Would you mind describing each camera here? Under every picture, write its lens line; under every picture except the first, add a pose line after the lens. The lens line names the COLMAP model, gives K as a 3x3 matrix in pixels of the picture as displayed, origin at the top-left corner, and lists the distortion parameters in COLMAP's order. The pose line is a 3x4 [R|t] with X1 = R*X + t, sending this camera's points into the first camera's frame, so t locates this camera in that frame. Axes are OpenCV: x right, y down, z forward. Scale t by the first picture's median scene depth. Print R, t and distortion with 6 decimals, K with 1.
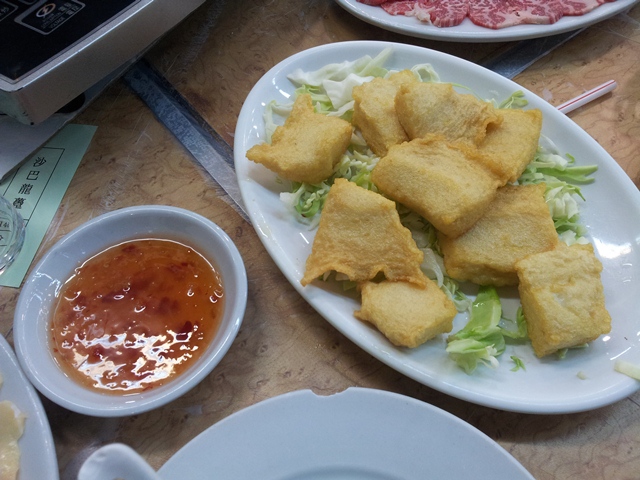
lens RADIAL K [[562.2, 0, 322.8], [0, 562.2, 237.2], [0, 0, 1]] dist [-0.010052, -0.019412]
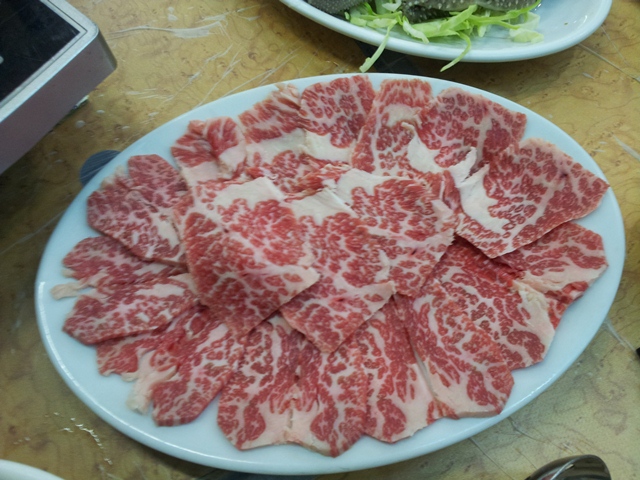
lens RADIAL K [[562.2, 0, 322.8], [0, 562.2, 237.2], [0, 0, 1]] dist [-0.010052, -0.019412]
pose [[0.983377, 0.172827, -0.055677, 0.467823], [-0.164276, 0.977455, 0.132651, -0.833563], [0.077347, -0.121299, 0.989598, 0.496198]]
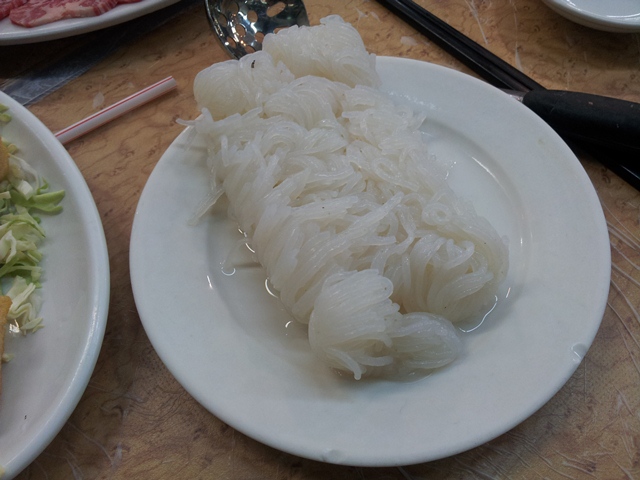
lens RADIAL K [[562.2, 0, 322.8], [0, 562.2, 237.2], [0, 0, 1]] dist [-0.010052, -0.019412]
pose [[0.995817, -0.084488, 0.034780, 0.826982], [0.083867, 0.996297, 0.018952, -0.044365], [-0.036253, -0.015956, 0.999215, 0.173127]]
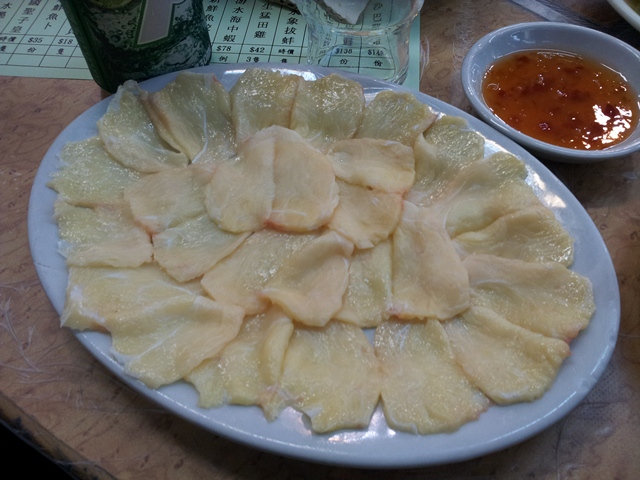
lens RADIAL K [[562.2, 0, 322.8], [0, 562.2, 237.2], [0, 0, 1]] dist [-0.010052, -0.019412]
pose [[0.998660, -0.030906, 0.041497, -0.785367], [0.032937, 0.998246, -0.049194, 0.412998], [-0.039904, 0.050495, 0.997927, -0.088252]]
